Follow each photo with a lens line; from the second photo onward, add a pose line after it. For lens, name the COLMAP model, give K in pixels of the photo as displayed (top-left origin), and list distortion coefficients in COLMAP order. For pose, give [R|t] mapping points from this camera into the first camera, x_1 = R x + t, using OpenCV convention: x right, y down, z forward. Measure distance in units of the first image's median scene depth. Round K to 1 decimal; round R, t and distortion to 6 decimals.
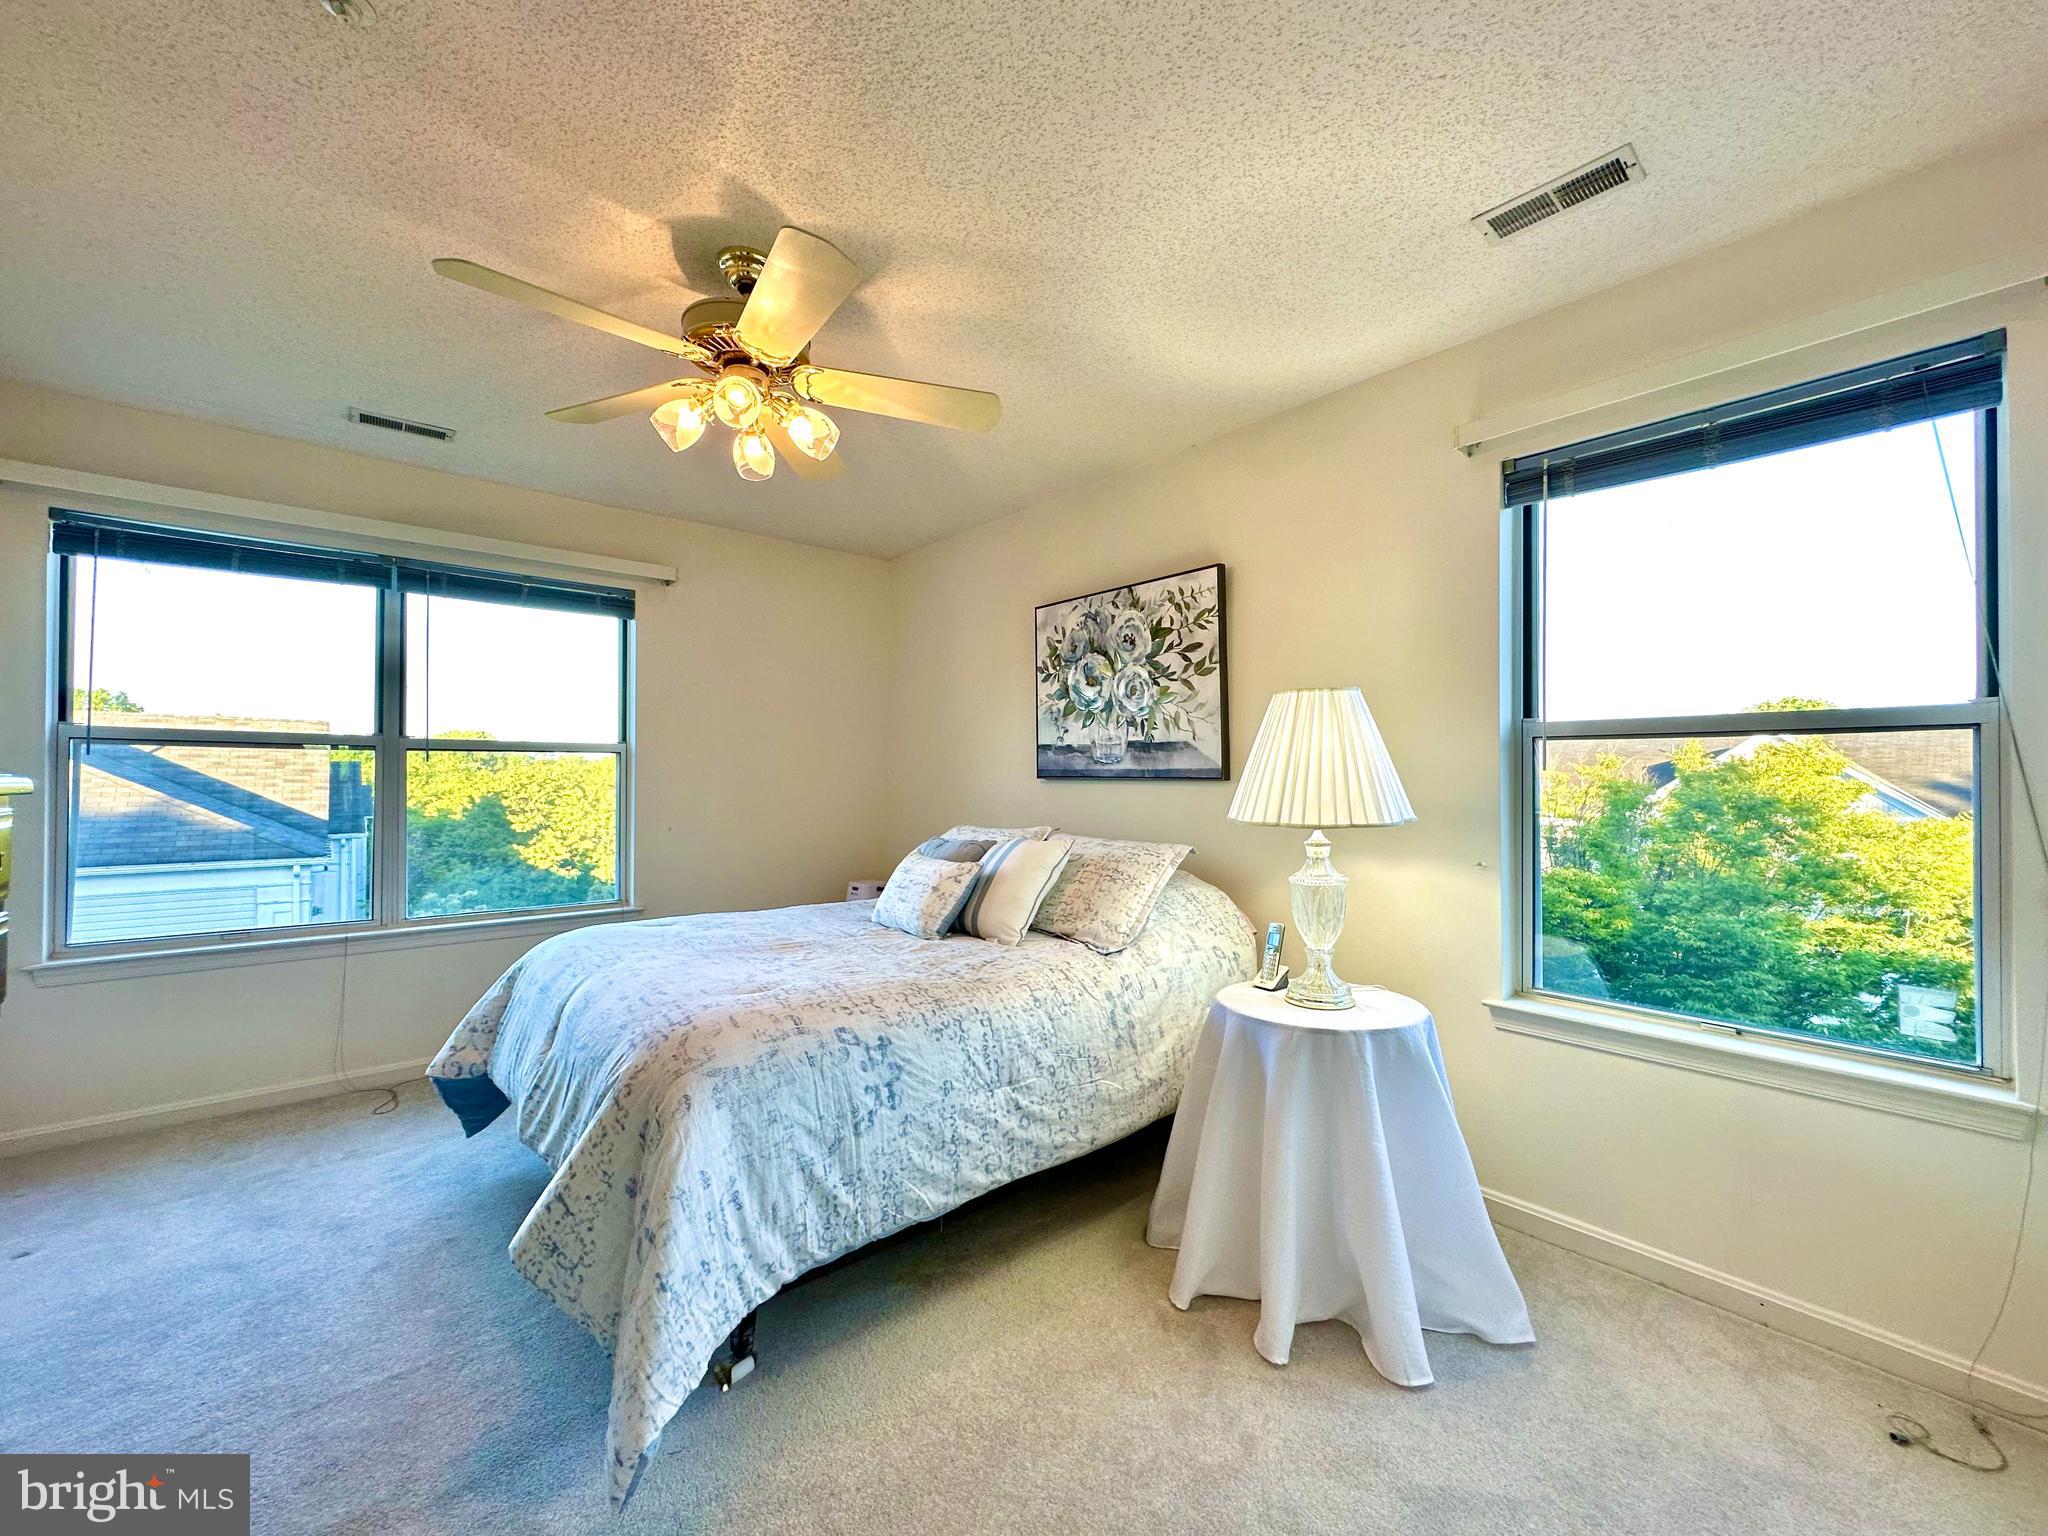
lens RADIAL K [[827.4, 0, 1026.6], [0, 827.4, 770.6], [0, 0, 1]] dist [0.012852, 0.000262]
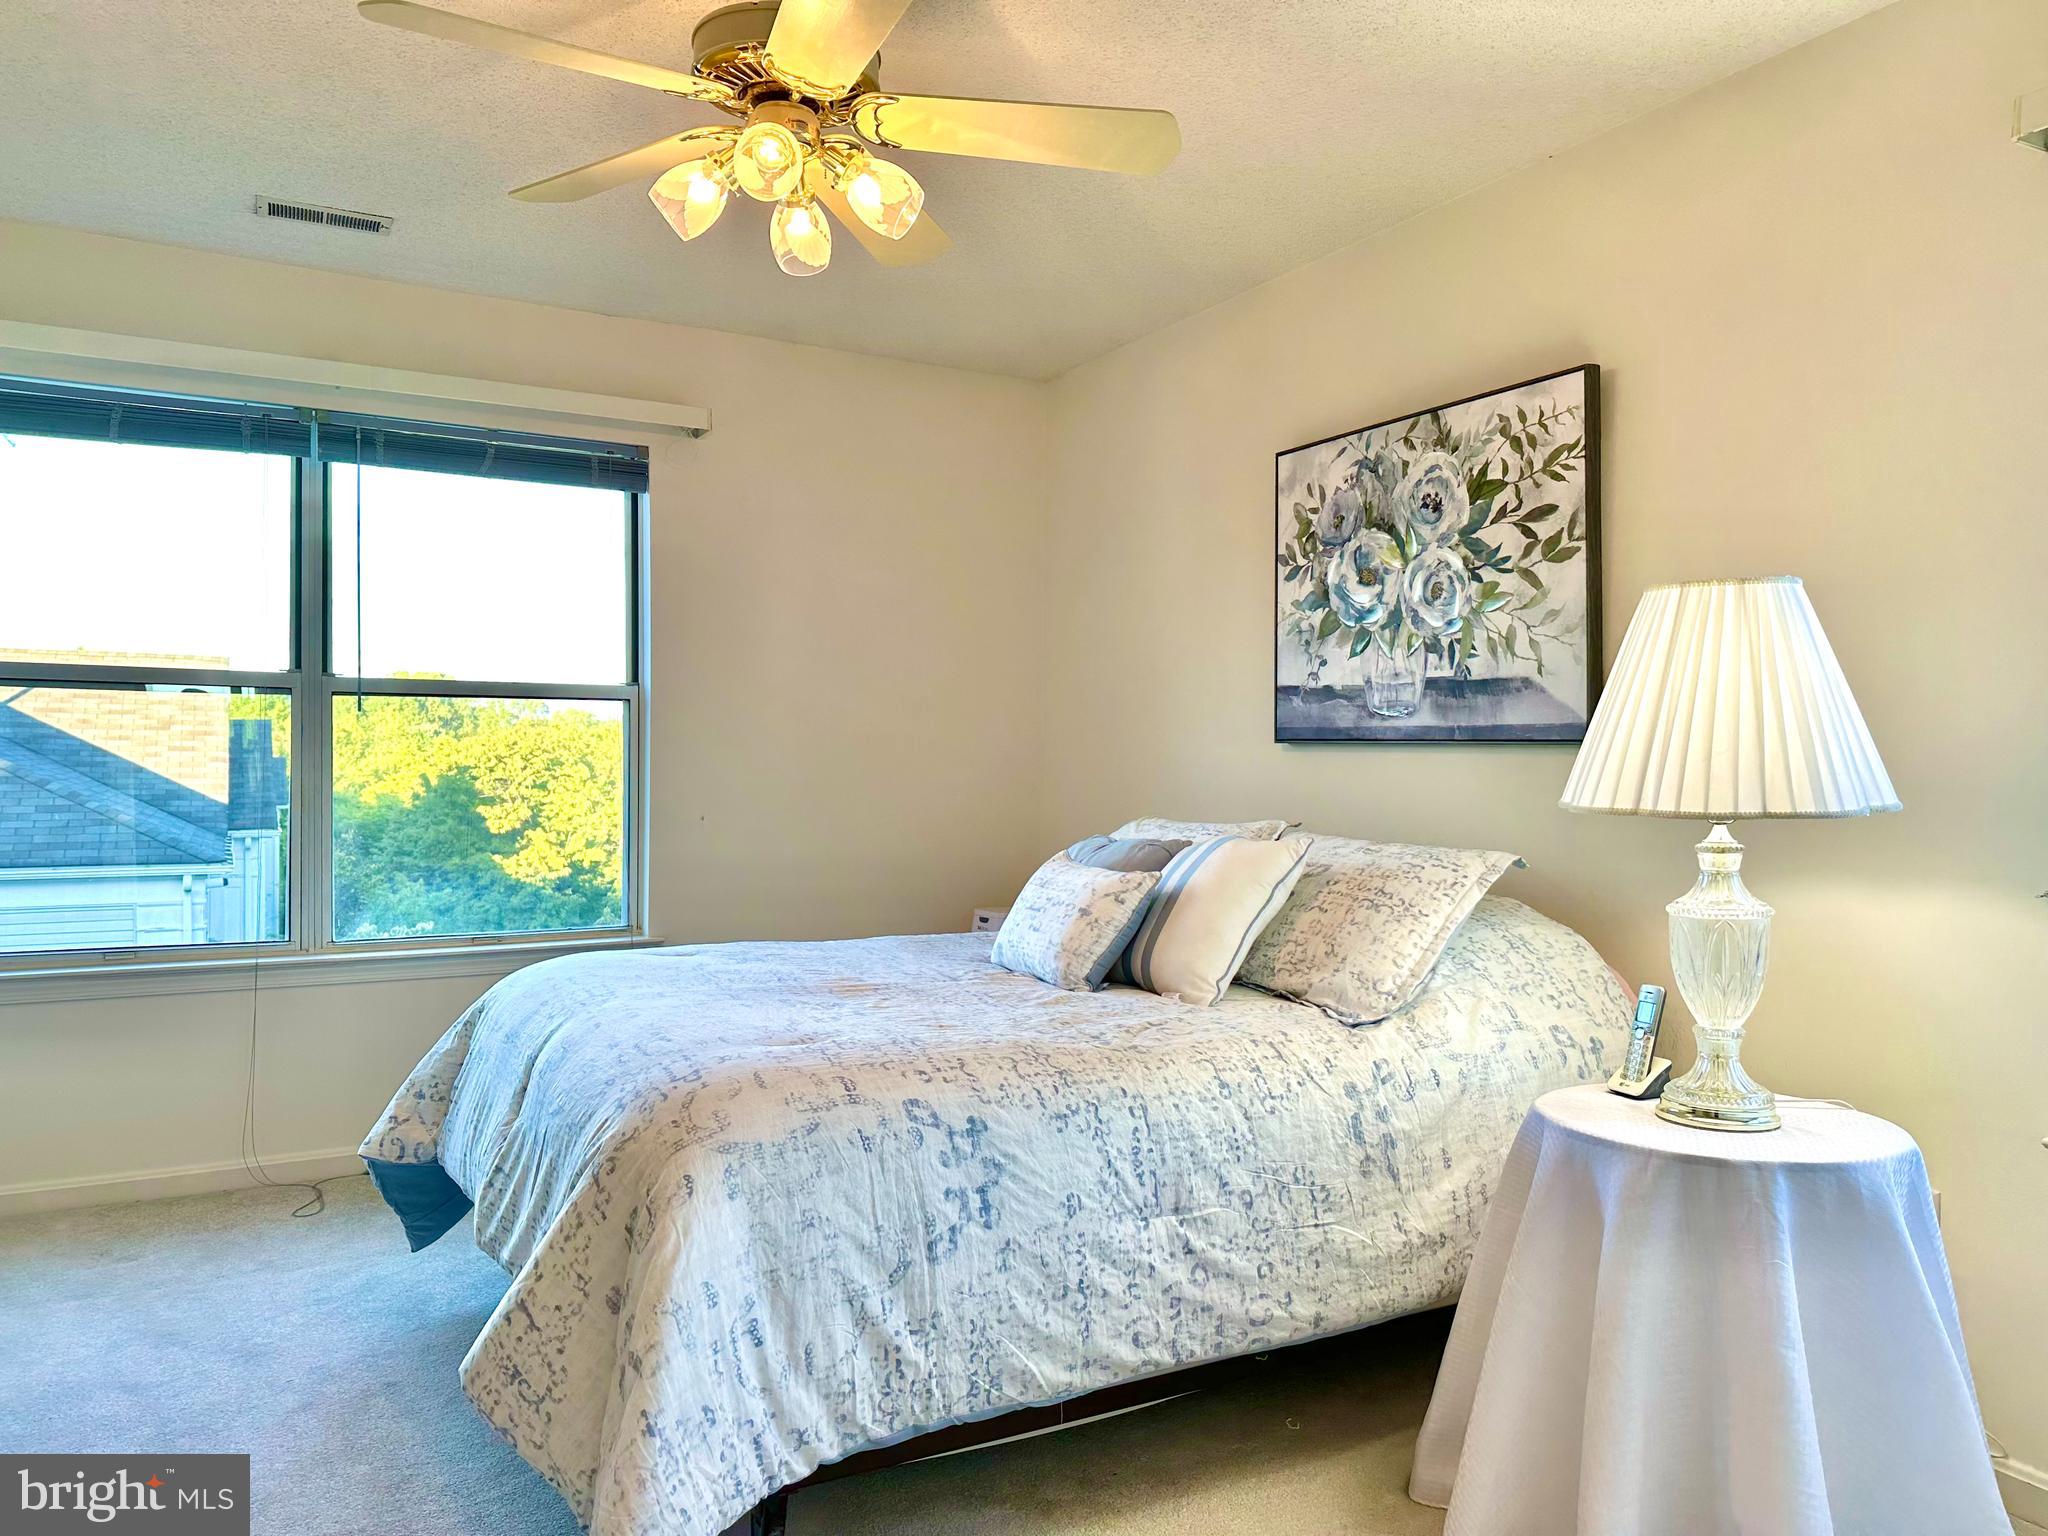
lens RADIAL K [[1438.5, 0, 1025.6], [0, 1438.5, 769.1], [0, 0, 1]] dist [0.165433, -0.279102]
pose [[0.979980, 0.009997, -0.198847, 0.077759], [-0.006064, 0.999774, 0.020380, 0.014674], [0.199006, -0.018766, 0.979819, -0.102223]]
